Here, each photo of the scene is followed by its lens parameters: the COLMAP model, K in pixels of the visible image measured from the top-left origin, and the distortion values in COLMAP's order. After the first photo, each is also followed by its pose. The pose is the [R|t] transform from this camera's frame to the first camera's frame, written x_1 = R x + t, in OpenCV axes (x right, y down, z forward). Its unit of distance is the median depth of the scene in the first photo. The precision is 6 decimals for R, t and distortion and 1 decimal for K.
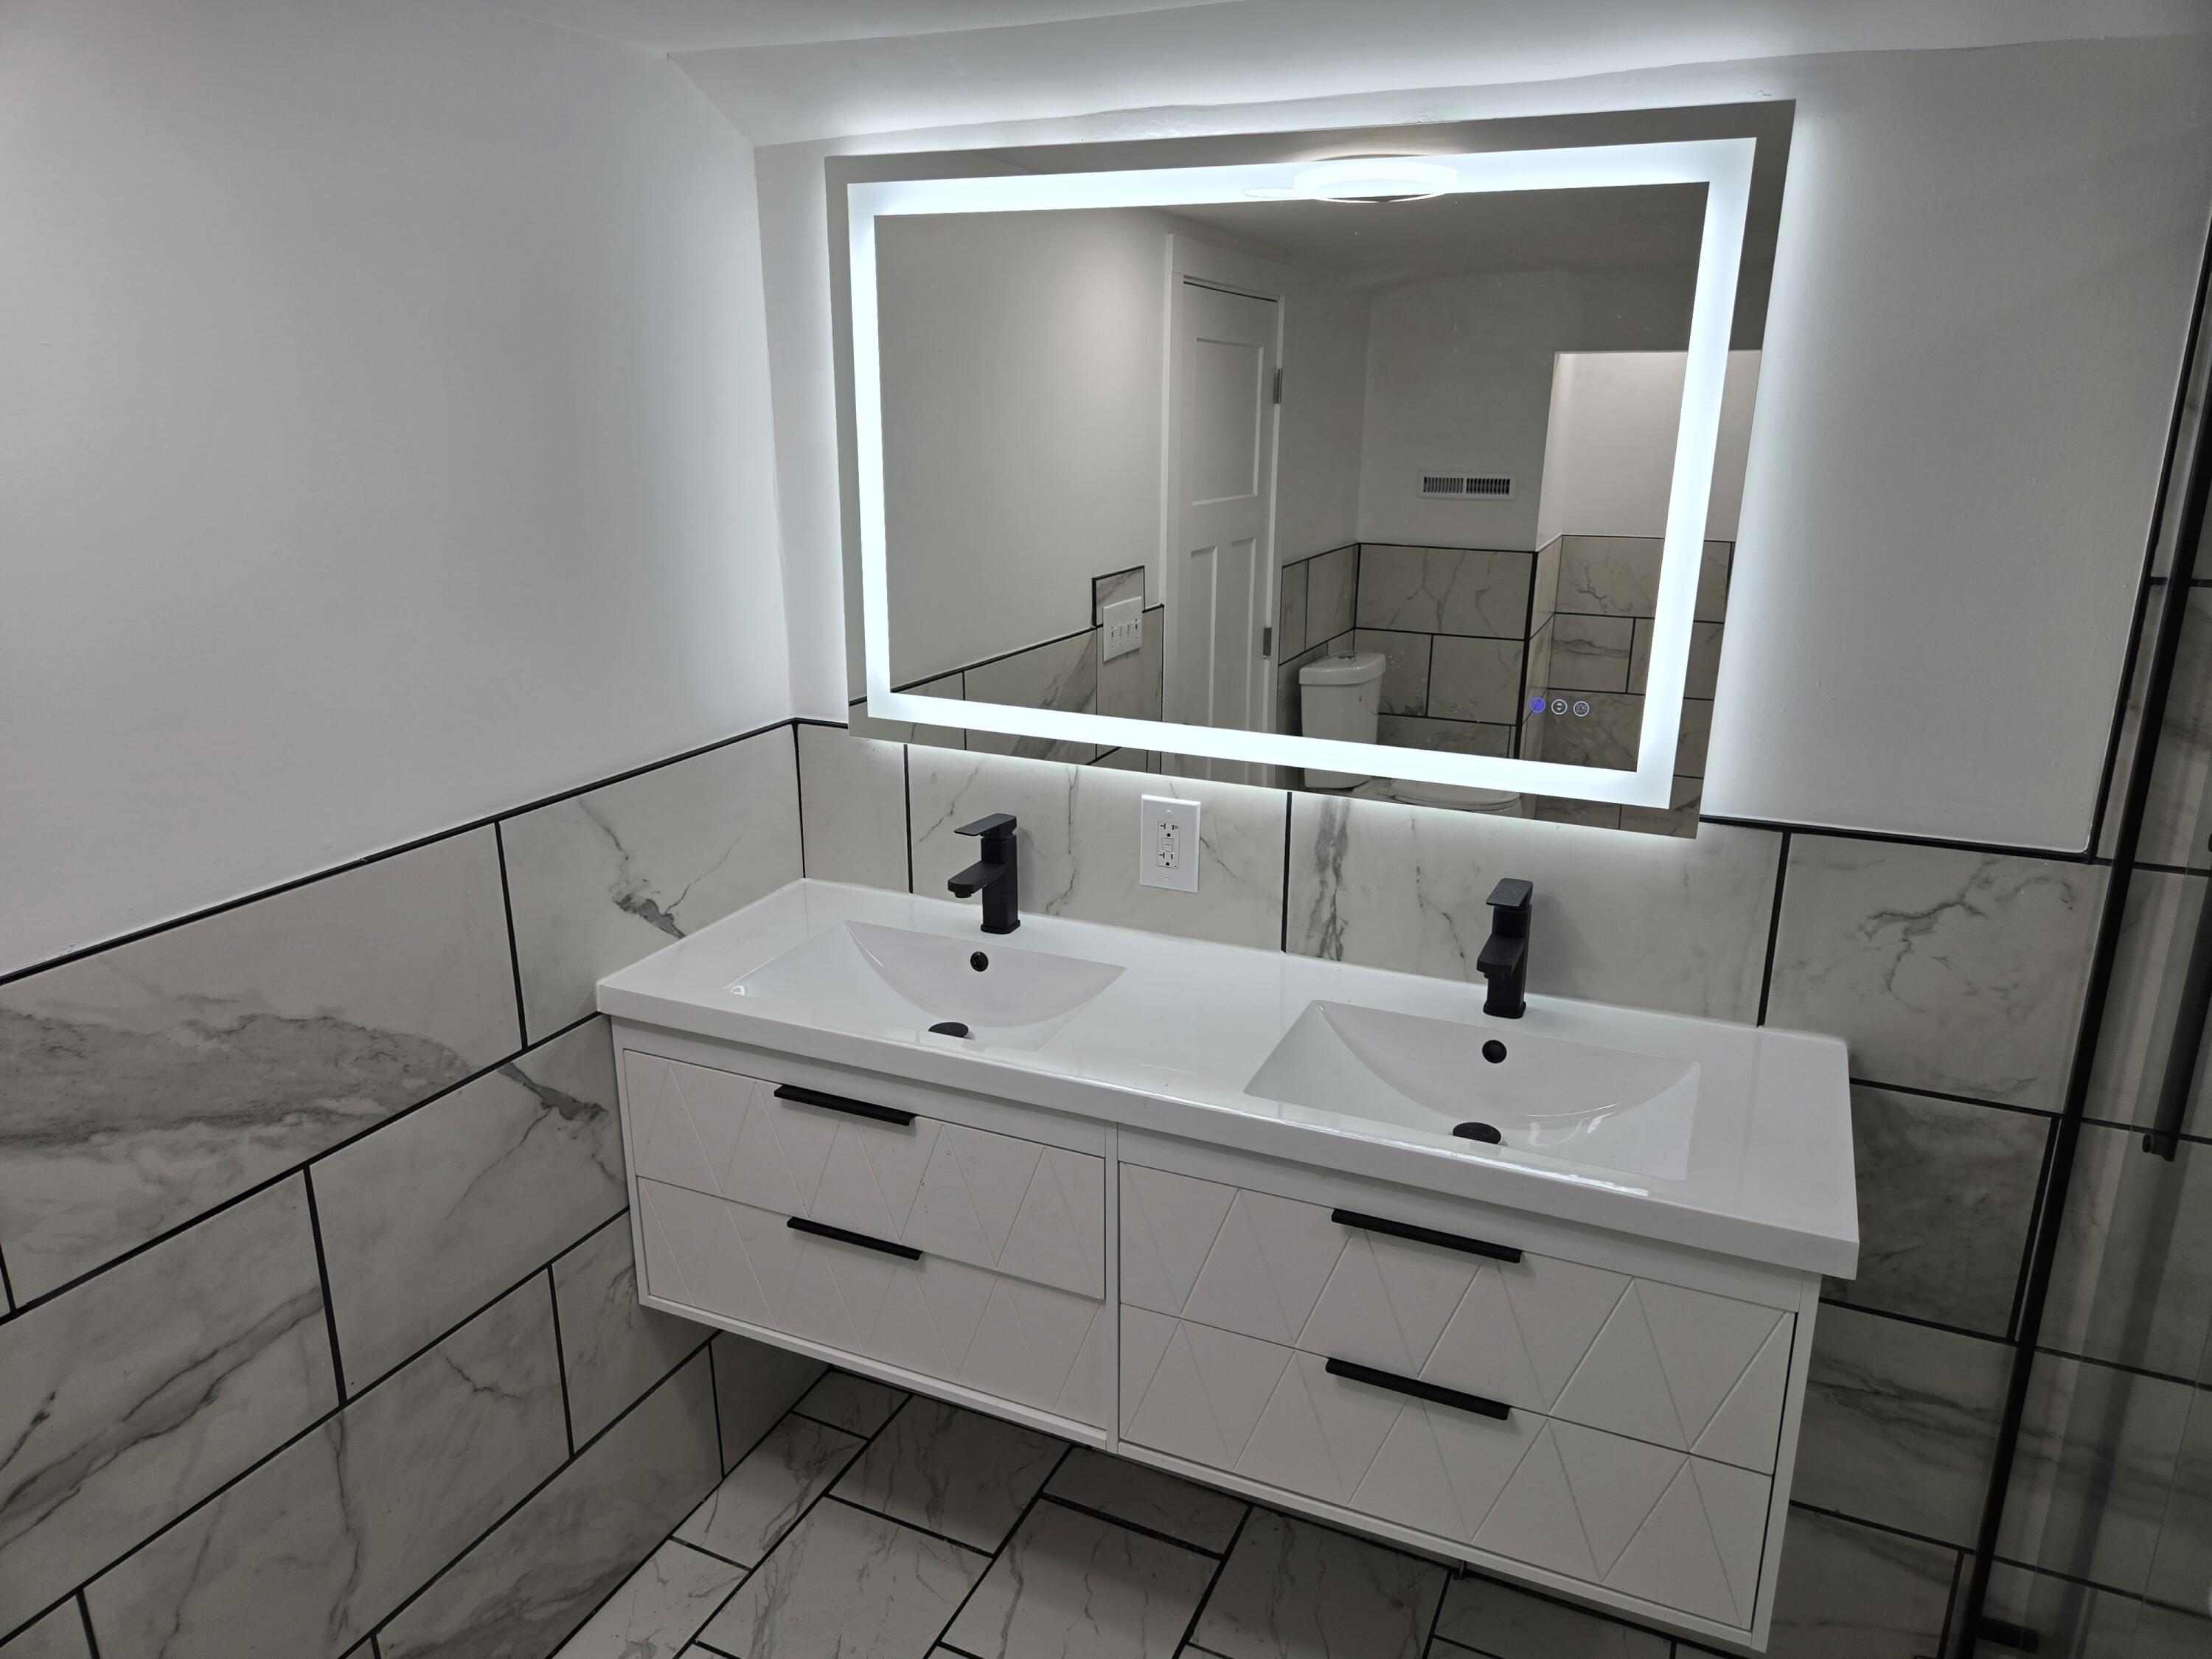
lens RADIAL K [[1474.6, 0, 1114.6], [0, 1474.6, 829.5], [0, 0, 1]] dist [0.052814, -0.020095]
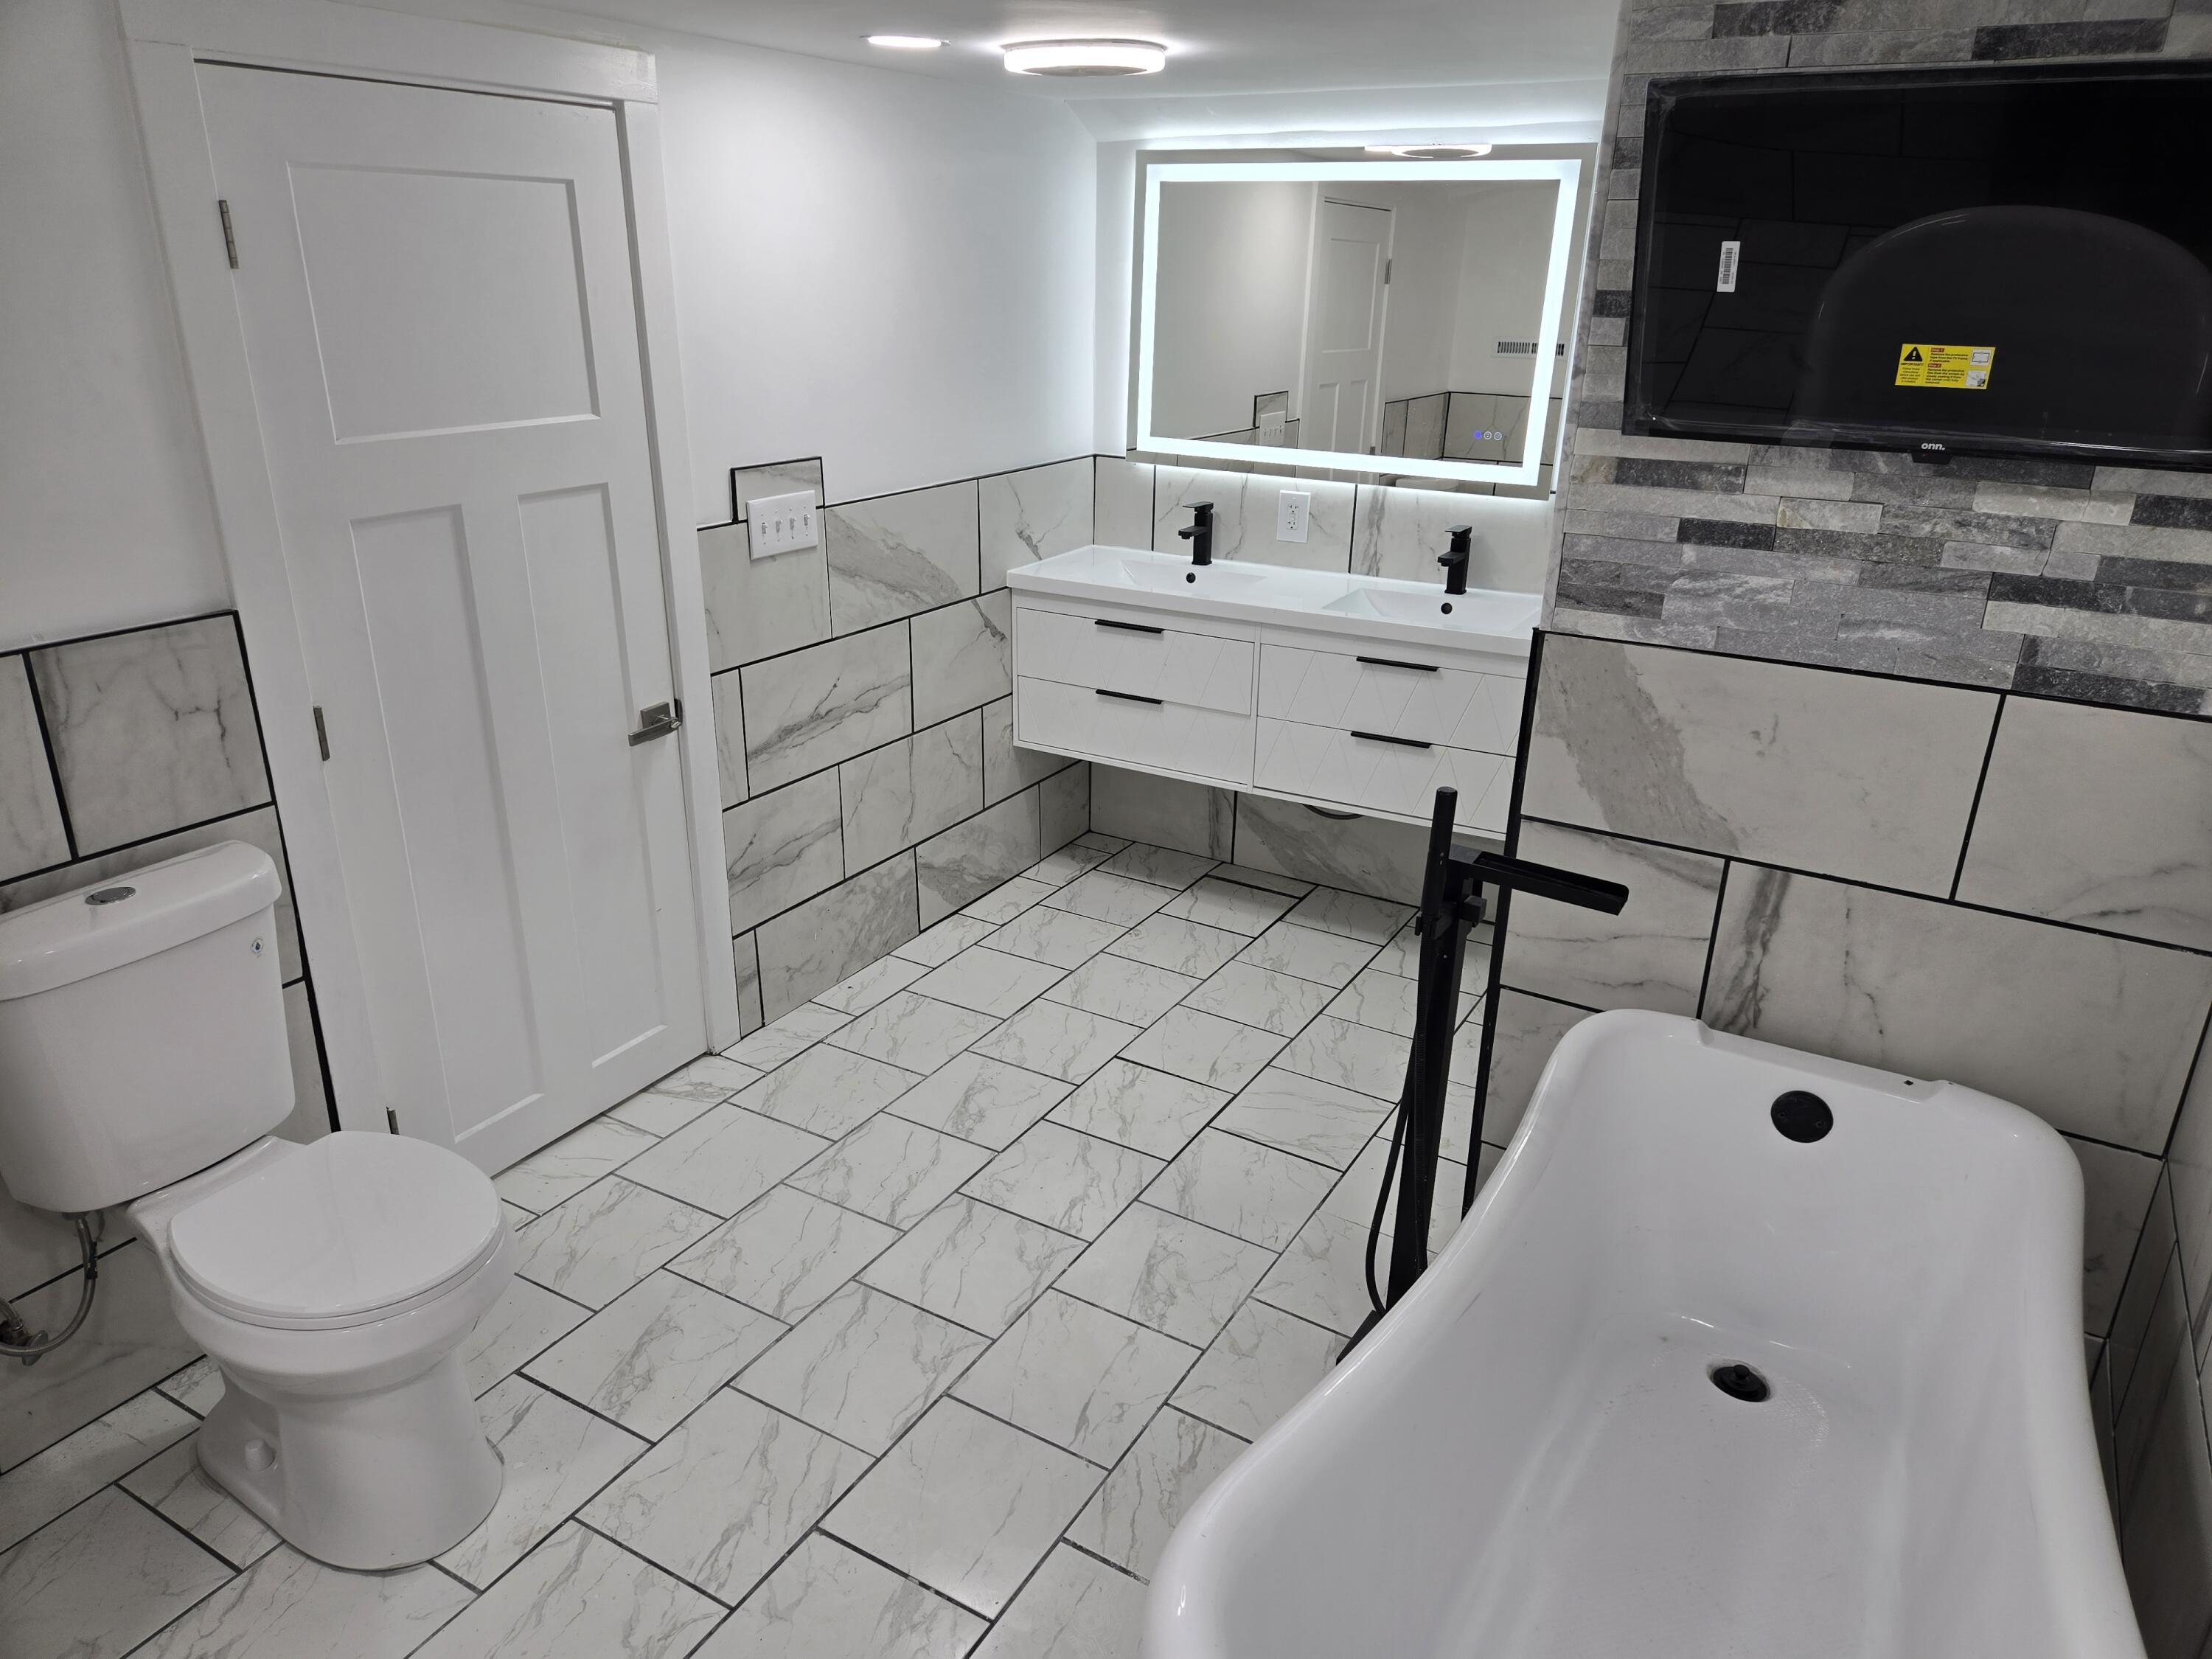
lens RADIAL K [[1474.6, 0, 1103.4], [0, 1474.6, 840.8], [0, 0, 1]] dist [0.052814, -0.020095]
pose [[0.994601, 0.049889, -0.090990, -0.013183], [-0.042646, 0.995892, 0.079880, 0.302222], [0.094602, -0.075568, 0.992643, -1.026861]]
